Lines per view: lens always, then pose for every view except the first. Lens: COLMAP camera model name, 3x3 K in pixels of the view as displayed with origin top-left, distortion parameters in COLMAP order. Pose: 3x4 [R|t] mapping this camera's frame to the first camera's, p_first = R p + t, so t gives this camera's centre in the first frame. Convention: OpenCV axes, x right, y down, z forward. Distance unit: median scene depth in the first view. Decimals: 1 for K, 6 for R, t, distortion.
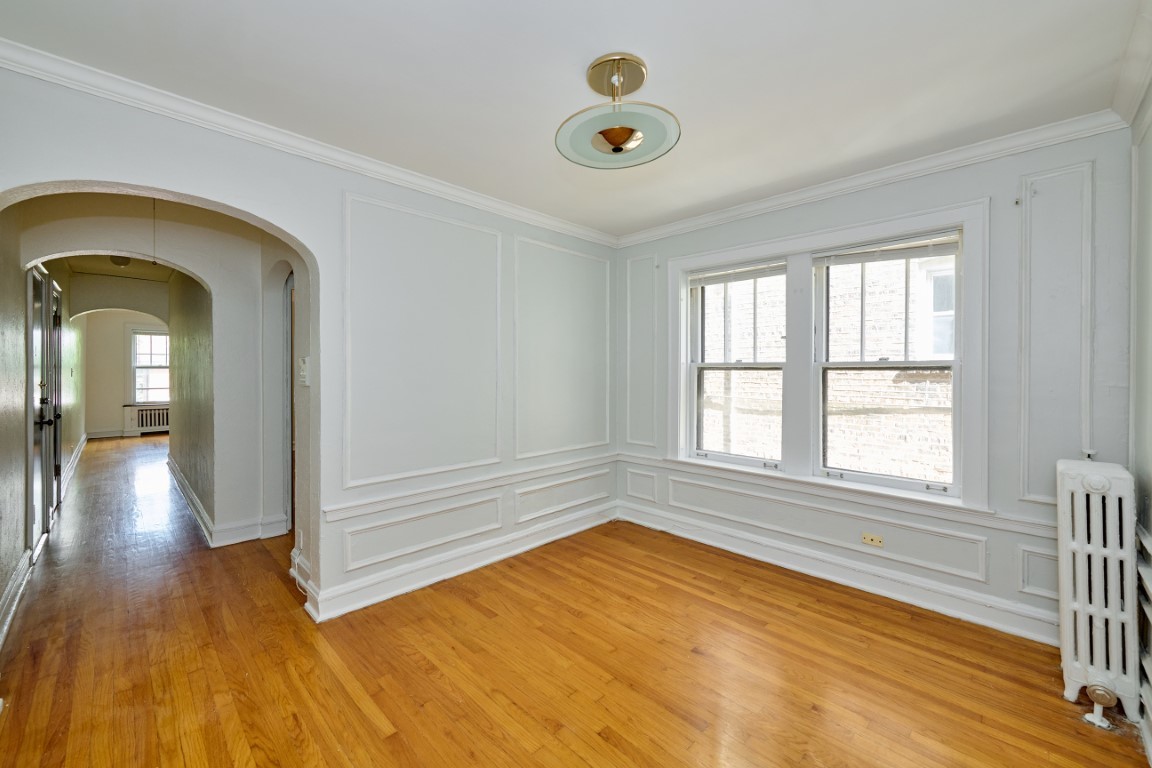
lens RADIAL K [[457.4, 0, 555.1], [0, 457.4, 375.9], [0, 0, 1]] dist [0.000154, -0.000083]
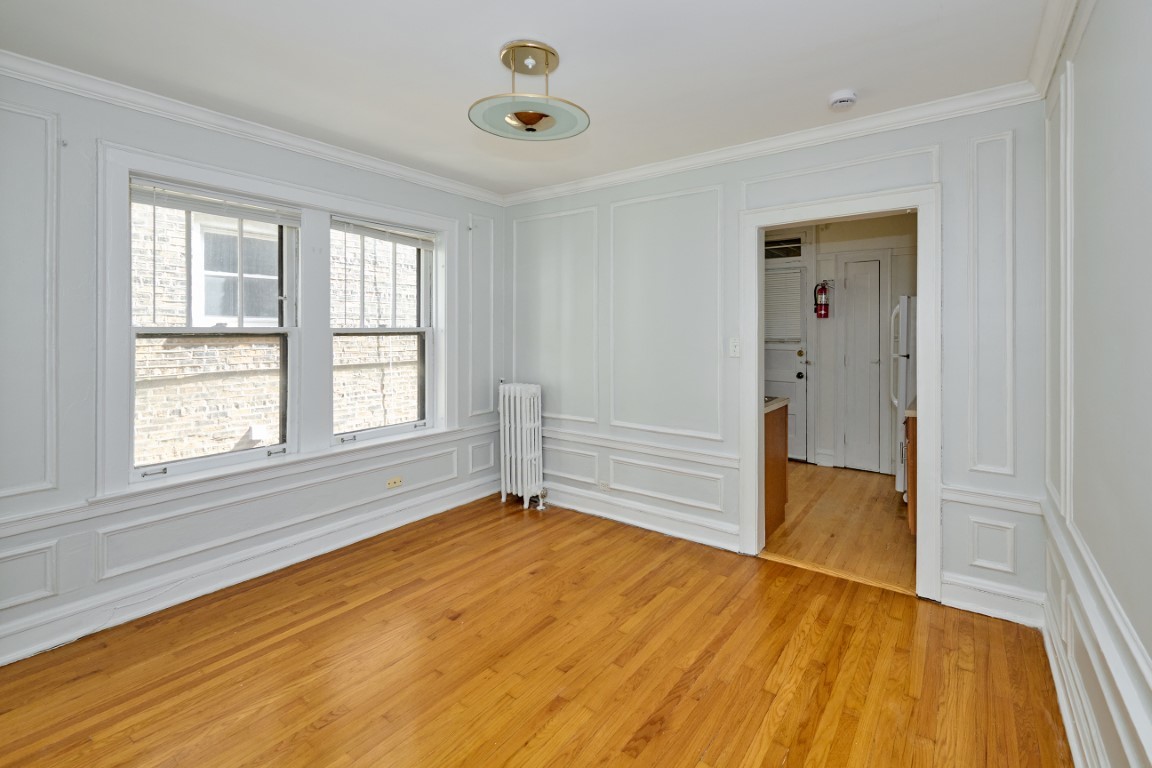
lens RADIAL K [[480.5, 0, 670.3], [0, 480.5, 329.5], [0, 0, 1]] dist [-0.000434, -0.000098]
pose [[-0.250674, -0.000782, 0.968071, -0.617311], [0.012996, 0.999907, 0.004172, -0.021433], [-0.967984, 0.013626, -0.250640, 0.592267]]
